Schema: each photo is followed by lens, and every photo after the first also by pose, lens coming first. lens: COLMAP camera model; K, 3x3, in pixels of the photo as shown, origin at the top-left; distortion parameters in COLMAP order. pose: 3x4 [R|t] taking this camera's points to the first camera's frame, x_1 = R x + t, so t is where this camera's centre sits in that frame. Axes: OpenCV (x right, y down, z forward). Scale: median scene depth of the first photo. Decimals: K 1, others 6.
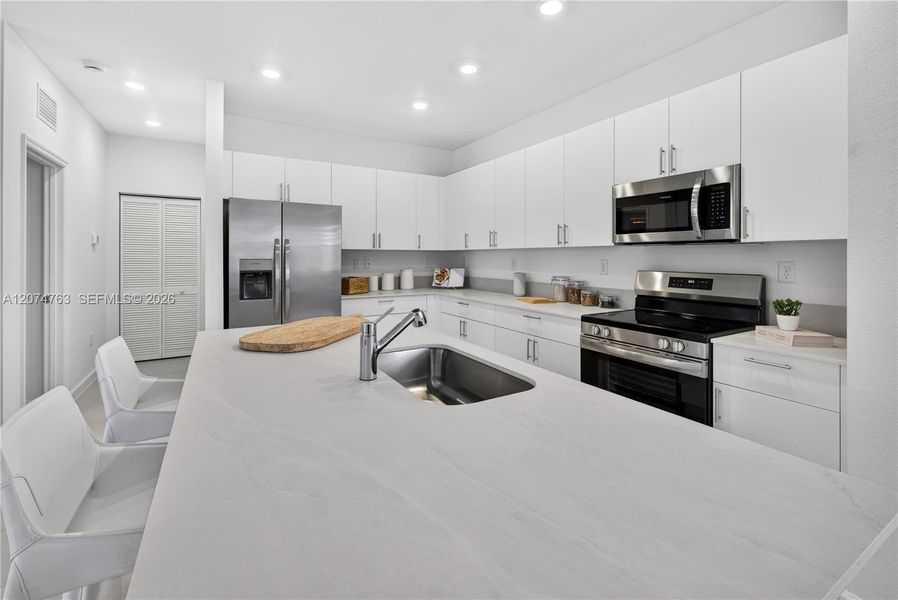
lens RADIAL K [[389.9, 0, 443.5], [0, 389.9, 257.1], [0, 0, 1]] dist [0.001667, 0.000018]
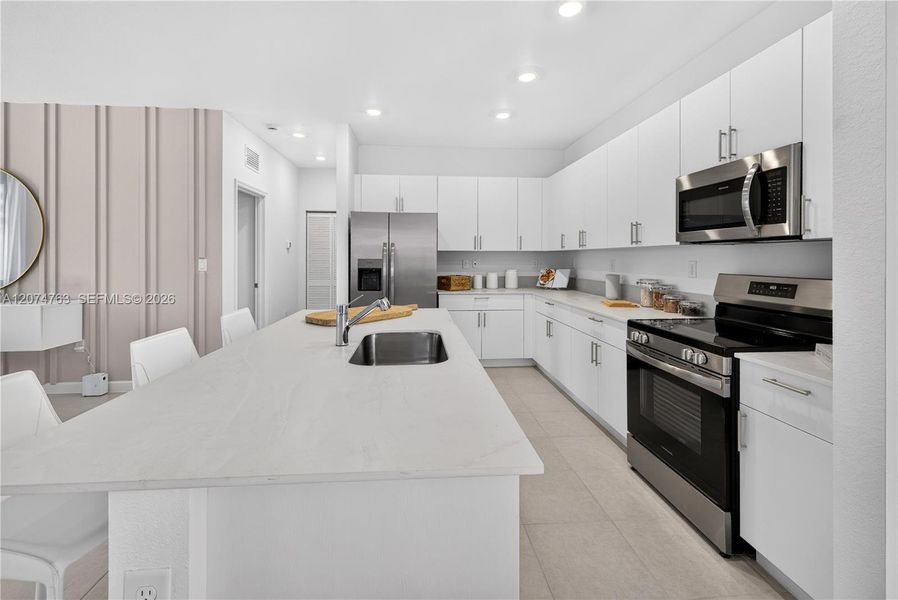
lens RADIAL K [[389.8, 0, 435.6], [0, 389.8, 257.0], [0, 0, 1]] dist [-0.000188, -0.000101]
pose [[0.895029, -0.000015, -0.446008, 0.275331], [-0.000816, 0.999998, -0.001672, 0.000239], [0.446008, 0.001860, 0.895027, -0.035237]]
